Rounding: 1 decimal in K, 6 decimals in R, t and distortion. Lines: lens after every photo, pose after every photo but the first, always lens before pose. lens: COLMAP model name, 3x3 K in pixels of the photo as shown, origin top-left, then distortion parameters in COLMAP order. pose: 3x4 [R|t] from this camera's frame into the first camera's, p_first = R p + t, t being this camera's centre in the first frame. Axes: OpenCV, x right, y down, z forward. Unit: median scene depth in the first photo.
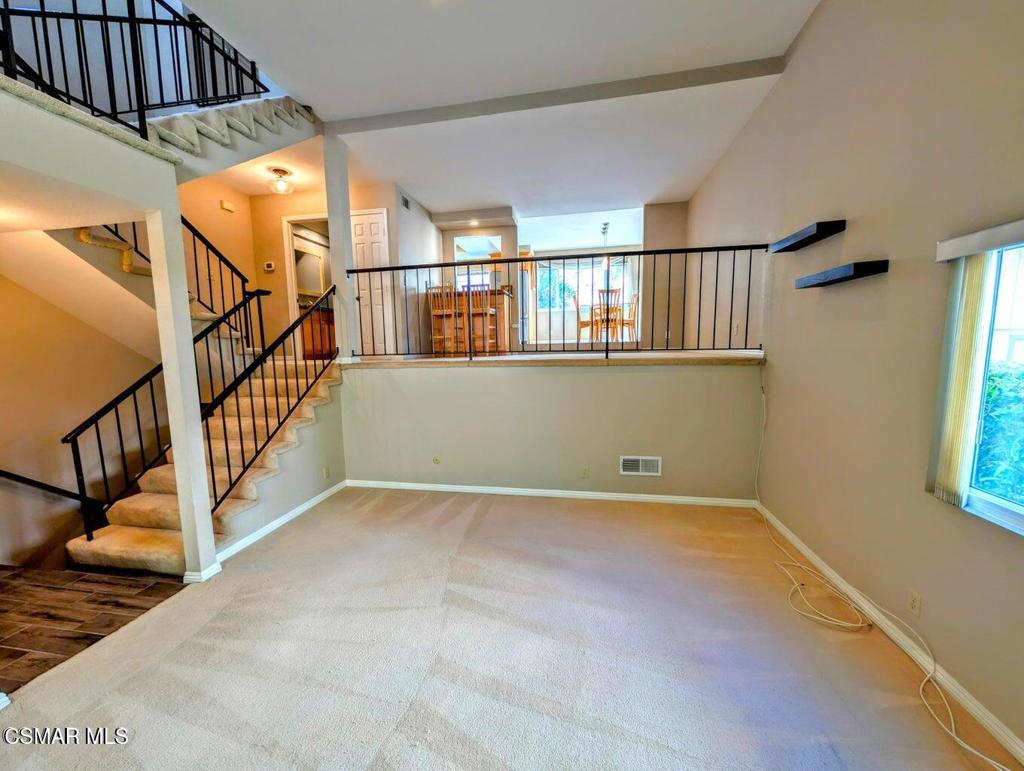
lens RADIAL K [[388.4, 0, 511.0], [0, 388.4, 389.6], [0, 0, 1]] dist [-0.001244, 0.000271]
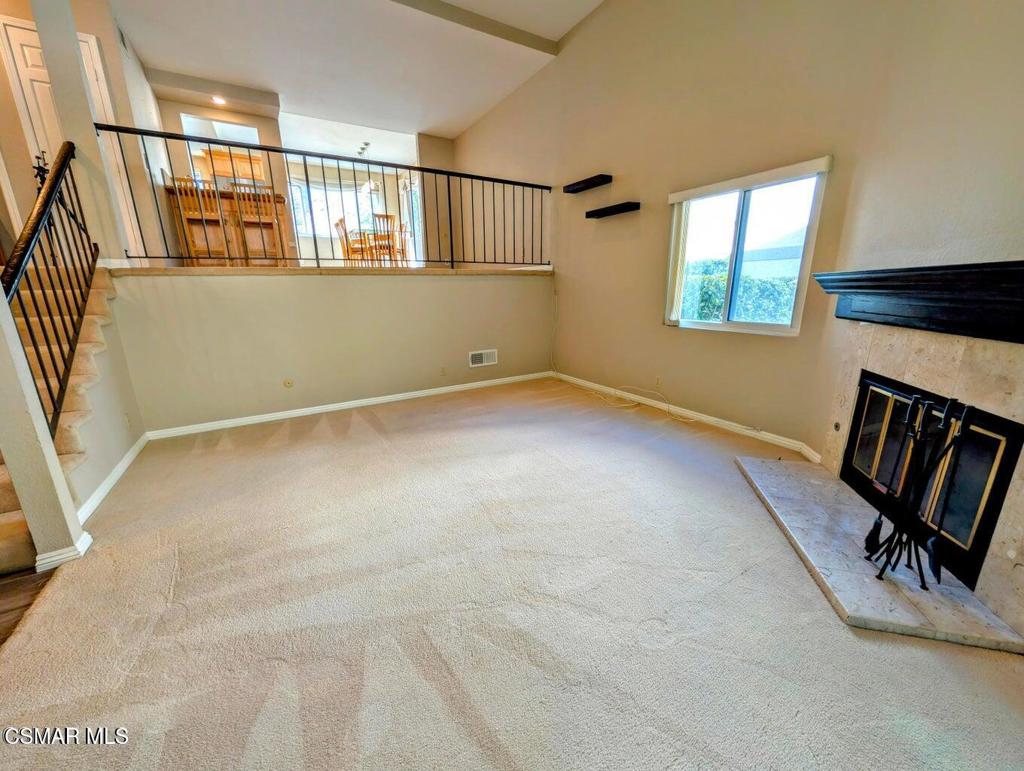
lens RADIAL K [[388.4, 0, 511.0], [0, 388.4, 389.6], [0, 0, 1]] dist [-0.001244, 0.000271]
pose [[0.747780, -0.163126, 0.643596, -0.424331], [0.077645, 0.984182, 0.159237, 0.102273], [-0.659391, -0.069102, 0.748617, -0.007801]]
